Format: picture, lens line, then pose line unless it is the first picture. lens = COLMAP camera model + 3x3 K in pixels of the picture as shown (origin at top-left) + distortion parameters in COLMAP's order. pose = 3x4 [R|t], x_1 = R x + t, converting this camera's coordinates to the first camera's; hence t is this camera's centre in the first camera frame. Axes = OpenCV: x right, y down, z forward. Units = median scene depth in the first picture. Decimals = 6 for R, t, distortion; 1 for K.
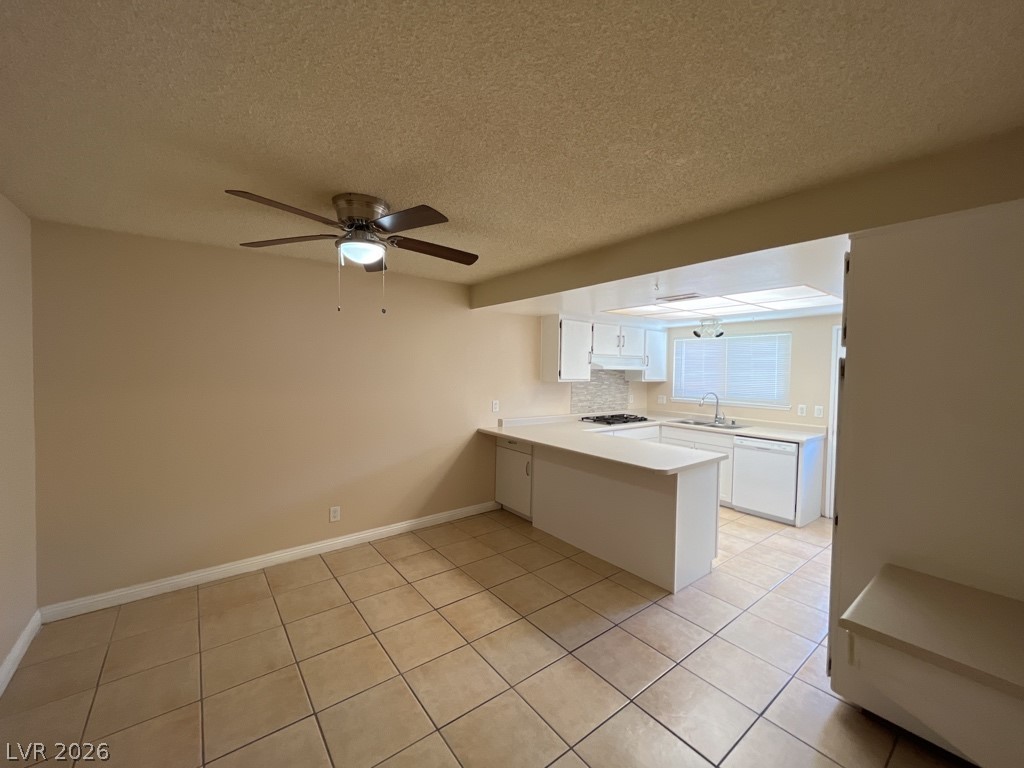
lens RADIAL K [[409.8, 0, 512.0], [0, 409.8, 384.0], [0, 0, 1]] dist [0.002771, -0.000198]
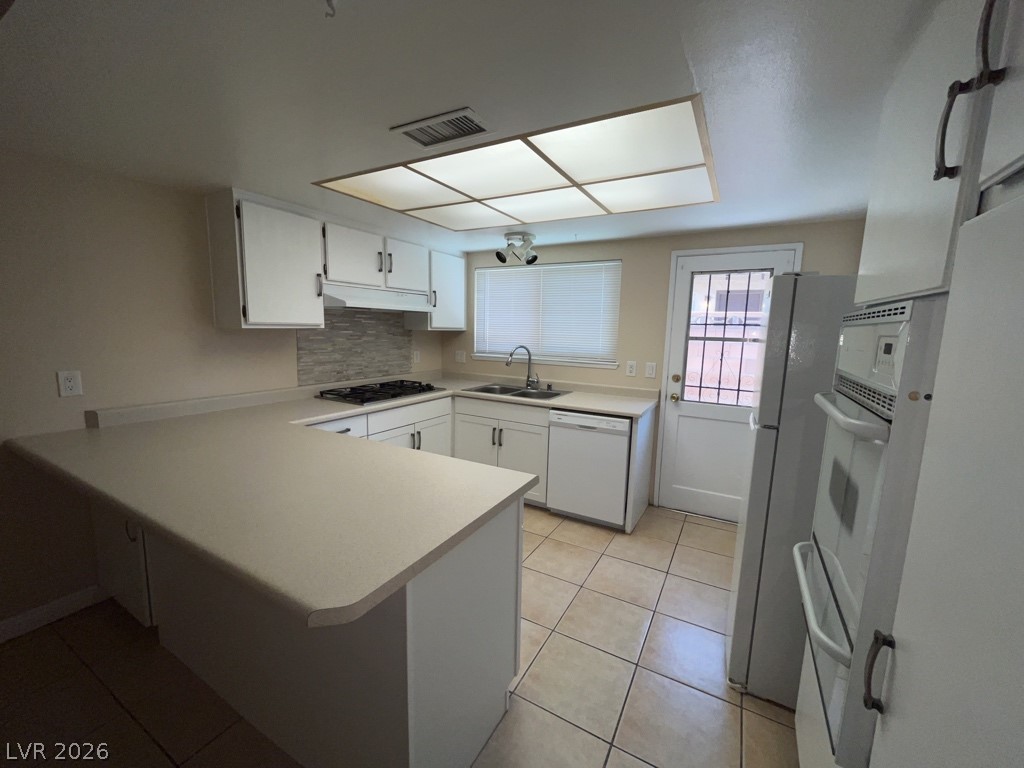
lens RADIAL K [[409.8, 0, 512.0], [0, 409.8, 384.0], [0, 0, 1]] dist [0.002771, -0.000198]
pose [[0.921195, -0.048904, 0.386015, 0.196807], [0.005545, 0.993619, 0.112649, 0.006736], [-0.389061, -0.101631, 0.915589, 0.358238]]
